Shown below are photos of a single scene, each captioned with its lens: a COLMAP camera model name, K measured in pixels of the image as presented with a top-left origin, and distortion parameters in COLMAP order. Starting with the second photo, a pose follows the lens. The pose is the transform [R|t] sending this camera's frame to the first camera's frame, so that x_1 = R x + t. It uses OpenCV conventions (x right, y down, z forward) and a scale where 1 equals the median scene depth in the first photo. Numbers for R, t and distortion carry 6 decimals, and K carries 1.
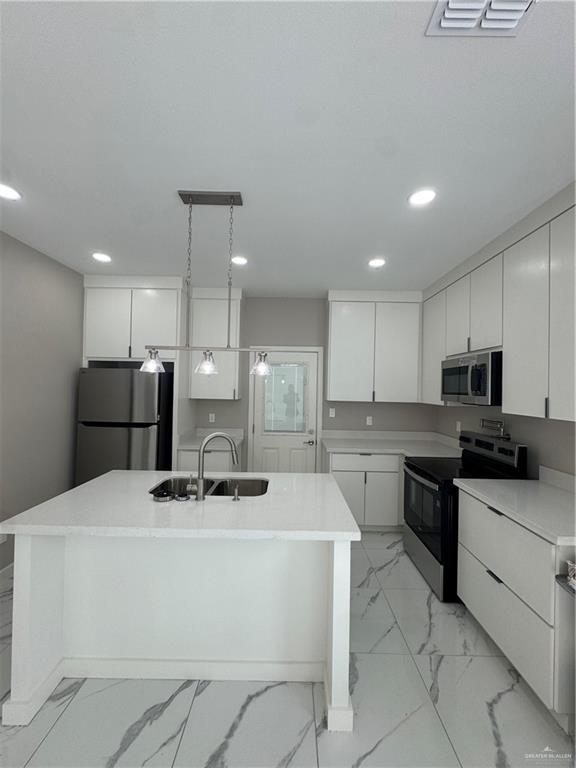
lens RADIAL K [[306.6, 0, 288.1], [0, 306.6, 382.1], [0, 0, 1]] dist [-0.003241, 0.000509]
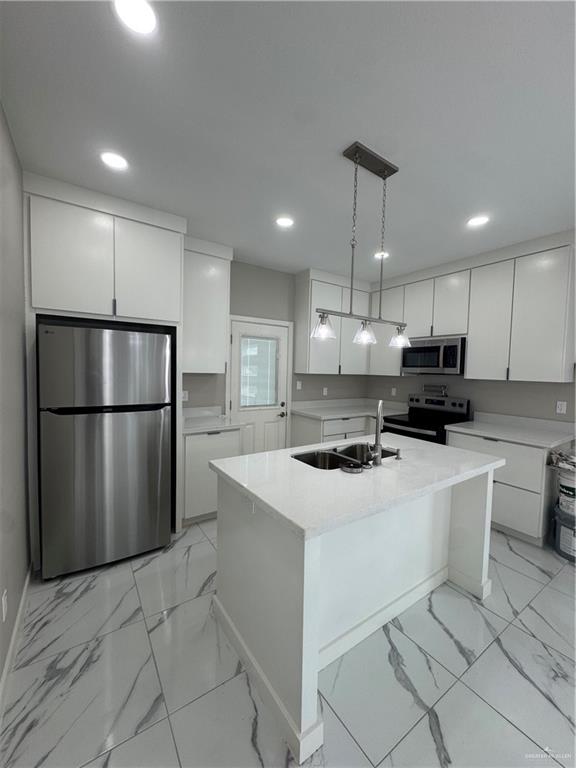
lens RADIAL K [[306.6, 0, 286.0], [0, 306.6, 382.9], [0, 0, 1]] dist [-0.003241, 0.000509]
pose [[0.824100, -0.026676, 0.565815, -0.594840], [-0.016864, 0.997292, 0.071579, 0.018992], [-0.566193, -0.068530, 0.821419, 0.177651]]
